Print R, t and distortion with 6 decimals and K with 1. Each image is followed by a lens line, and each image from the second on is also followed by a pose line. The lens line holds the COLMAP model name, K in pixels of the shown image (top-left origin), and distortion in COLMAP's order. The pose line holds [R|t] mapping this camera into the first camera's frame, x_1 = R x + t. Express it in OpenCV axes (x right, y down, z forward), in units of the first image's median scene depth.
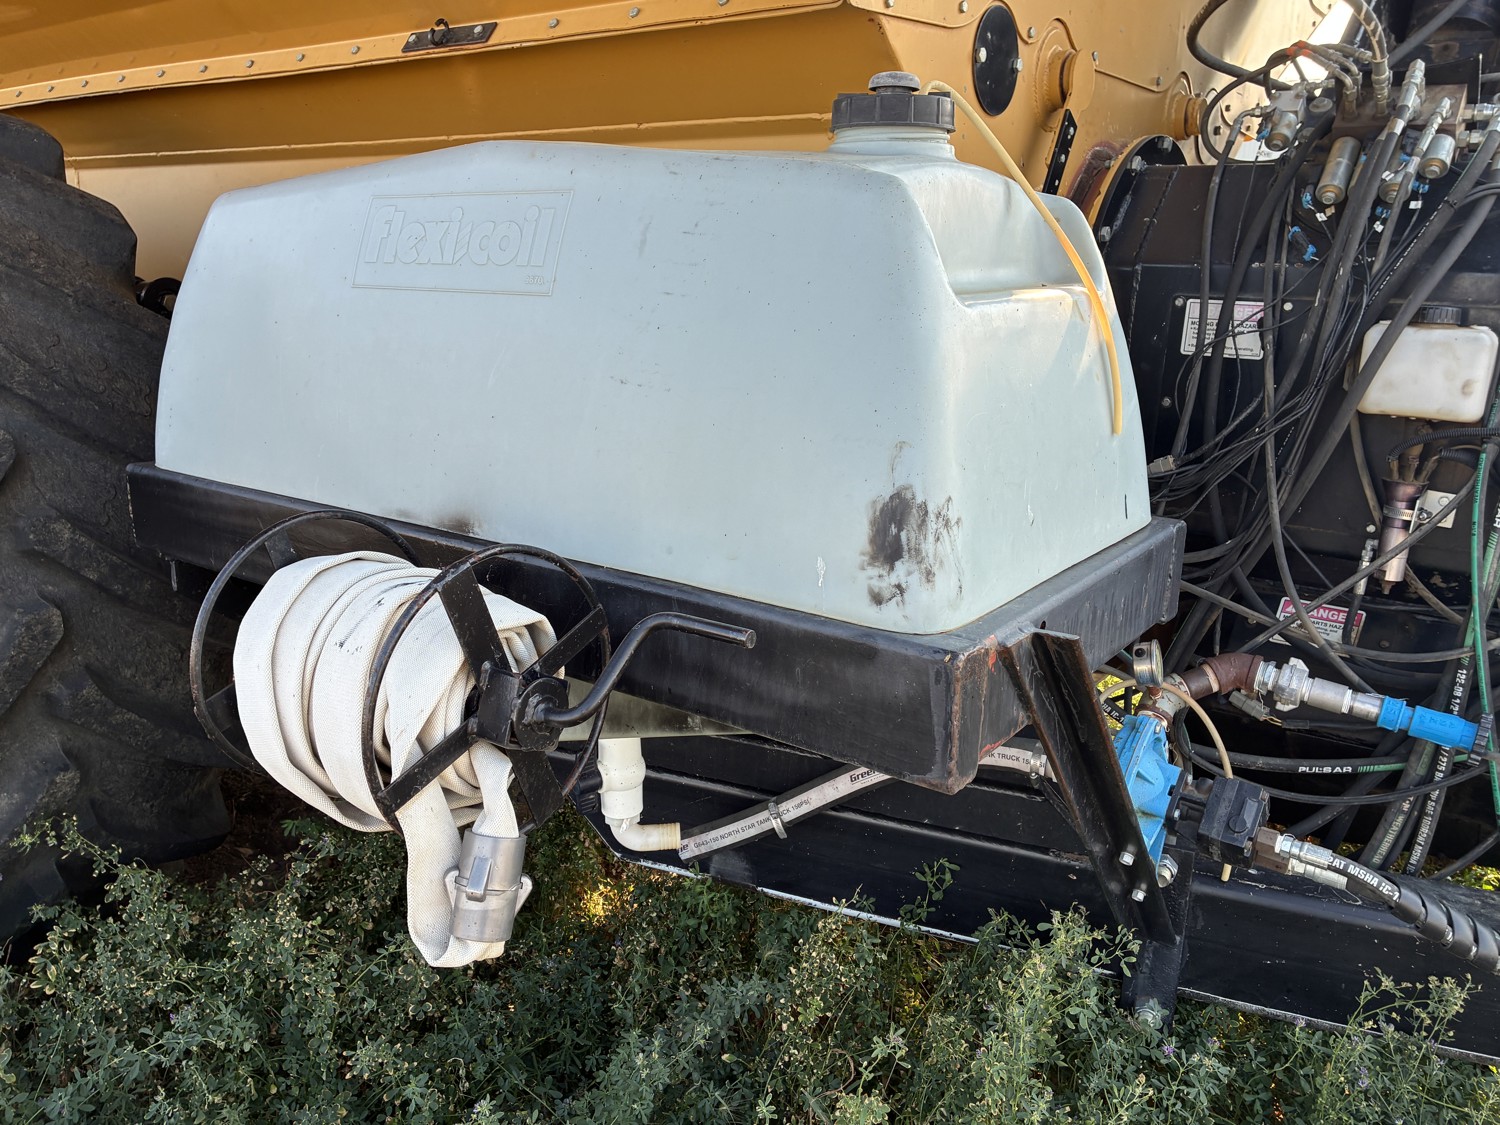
lens RADIAL K [[1192.8, 0, 750.0], [0, 1192.8, 562.5], [0, 0, 1]] dist [0.037699, 0.000260]
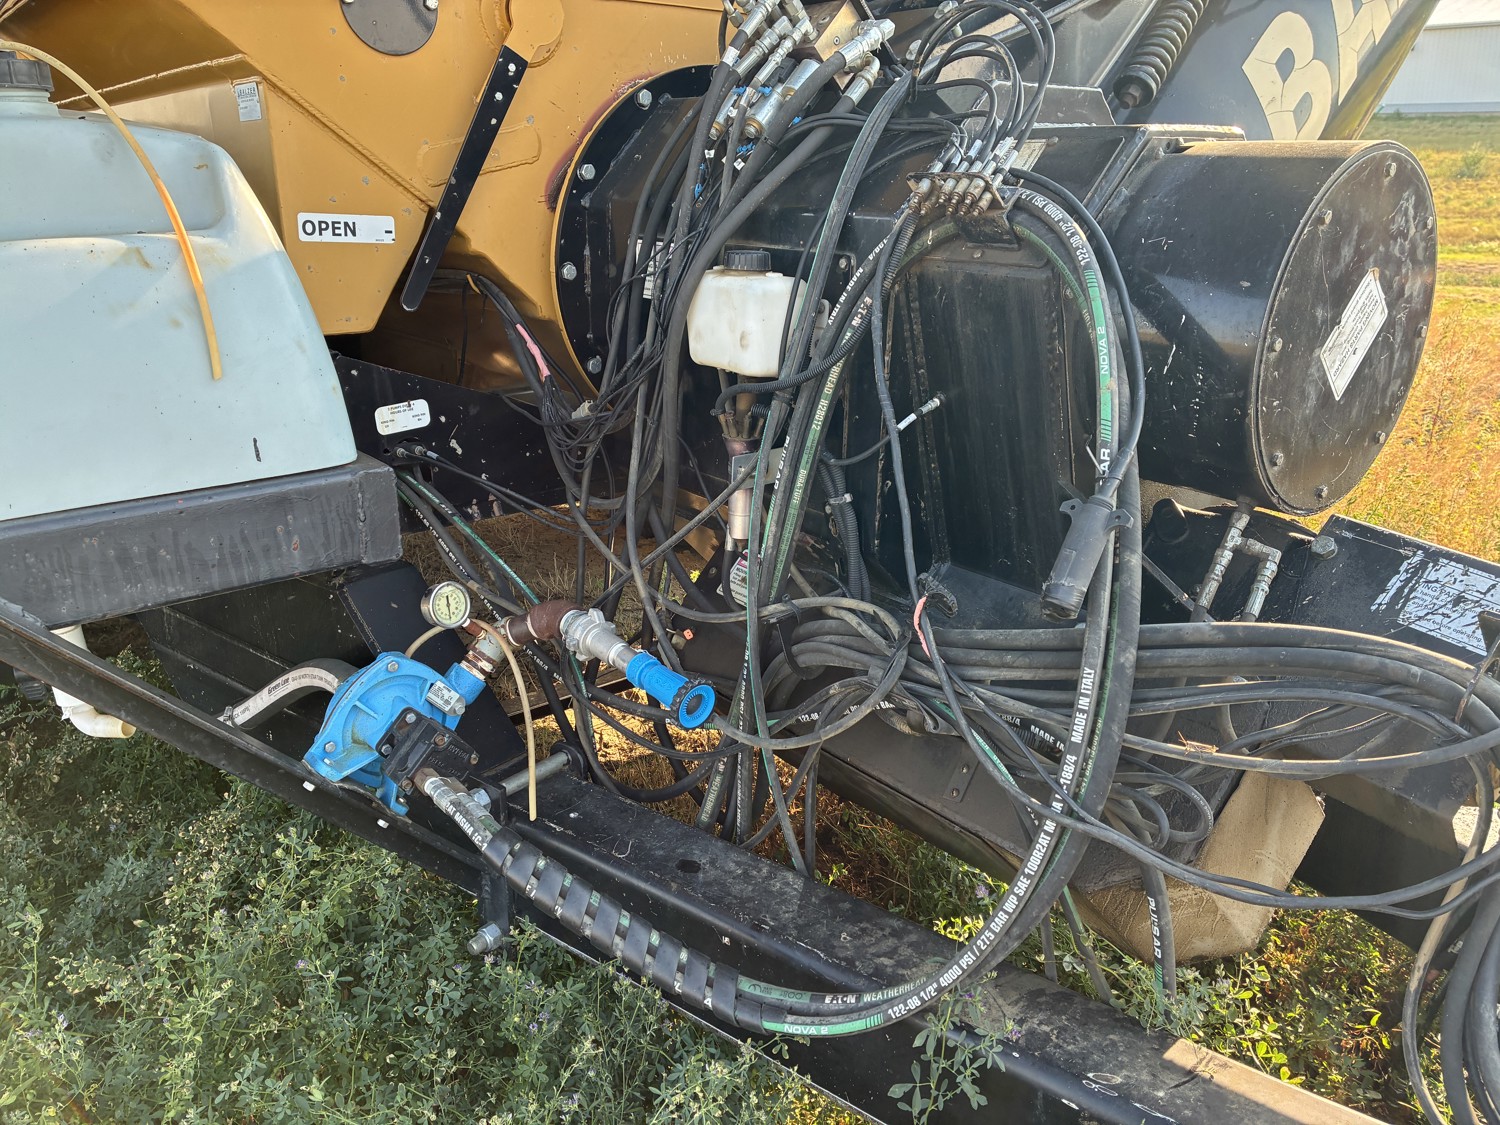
lens RADIAL K [[1138.5, 0, 750.0], [0, 1138.5, 562.5], [0, 0, 1]] dist [0.024671, -0.000400]
pose [[0.964336, 0.067082, -0.256038, 0.808852], [-0.048555, 0.995769, 0.078013, -0.038114], [0.260188, -0.062799, 0.963514, 0.125906]]
